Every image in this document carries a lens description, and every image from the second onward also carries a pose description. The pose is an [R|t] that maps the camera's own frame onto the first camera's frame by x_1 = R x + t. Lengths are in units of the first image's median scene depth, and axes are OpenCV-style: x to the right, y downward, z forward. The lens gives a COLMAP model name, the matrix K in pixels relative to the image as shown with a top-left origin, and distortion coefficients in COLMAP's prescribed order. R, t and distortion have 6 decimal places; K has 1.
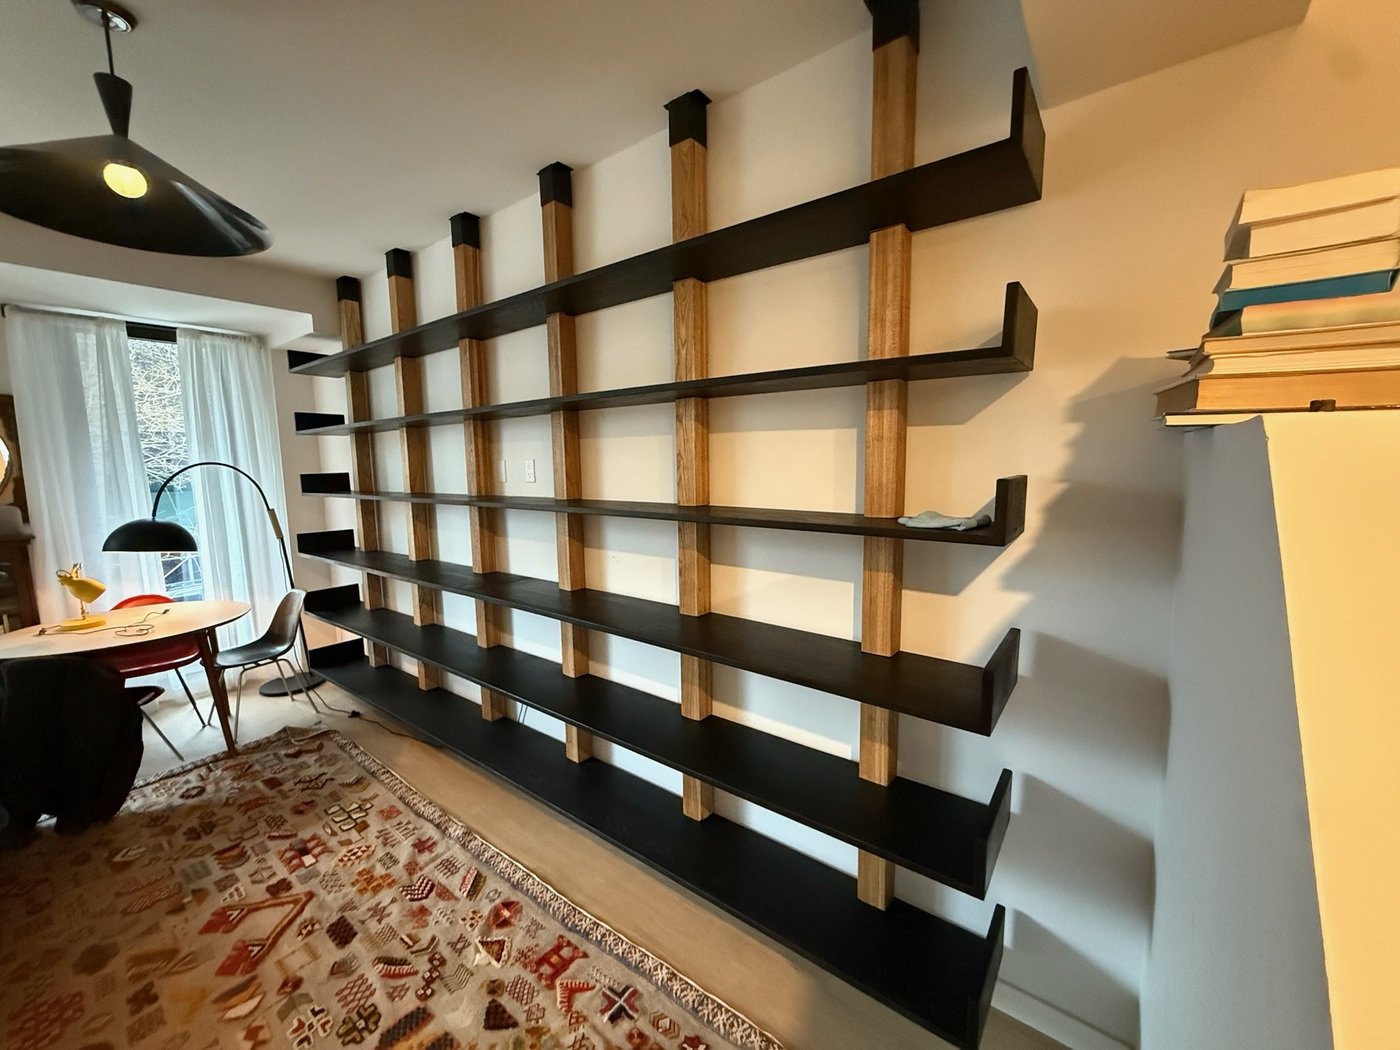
lens RADIAL K [[556.1, 0, 700.0], [0, 556.1, 525.0], [0, 0, 1]] dist [0.000909, 0.000422]
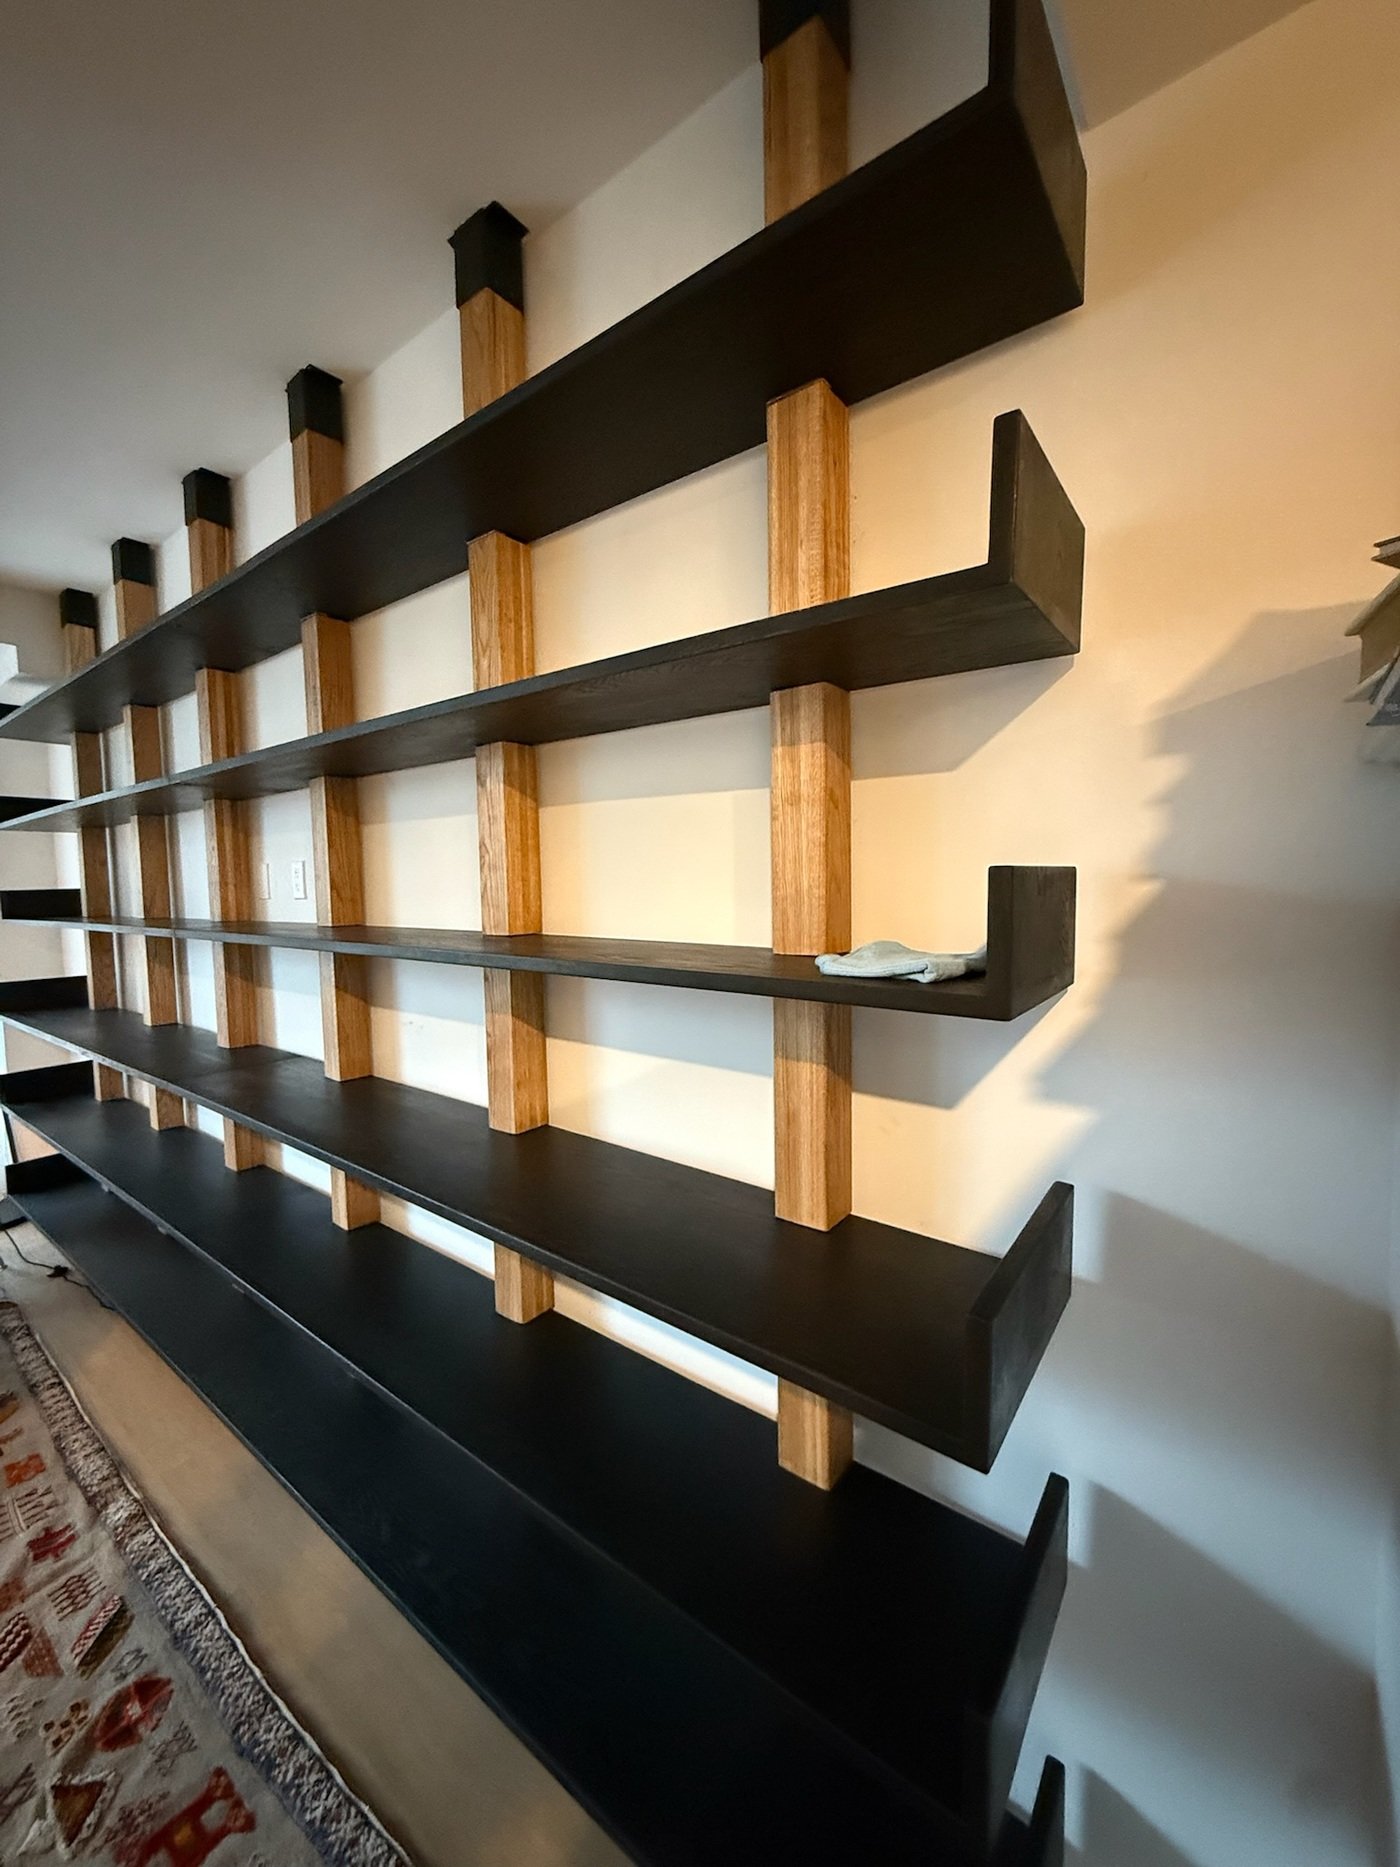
lens RADIAL K [[741.6, 0, 704.0], [0, 741.6, 928.4], [0, 0, 1]] dist [0.000909, 0.000422]
pose [[0.999984, -0.003178, 0.004594, 0.189638], [0.003401, 0.998765, -0.049576, -0.003524], [-0.004431, 0.049591, 0.998760, 0.260243]]
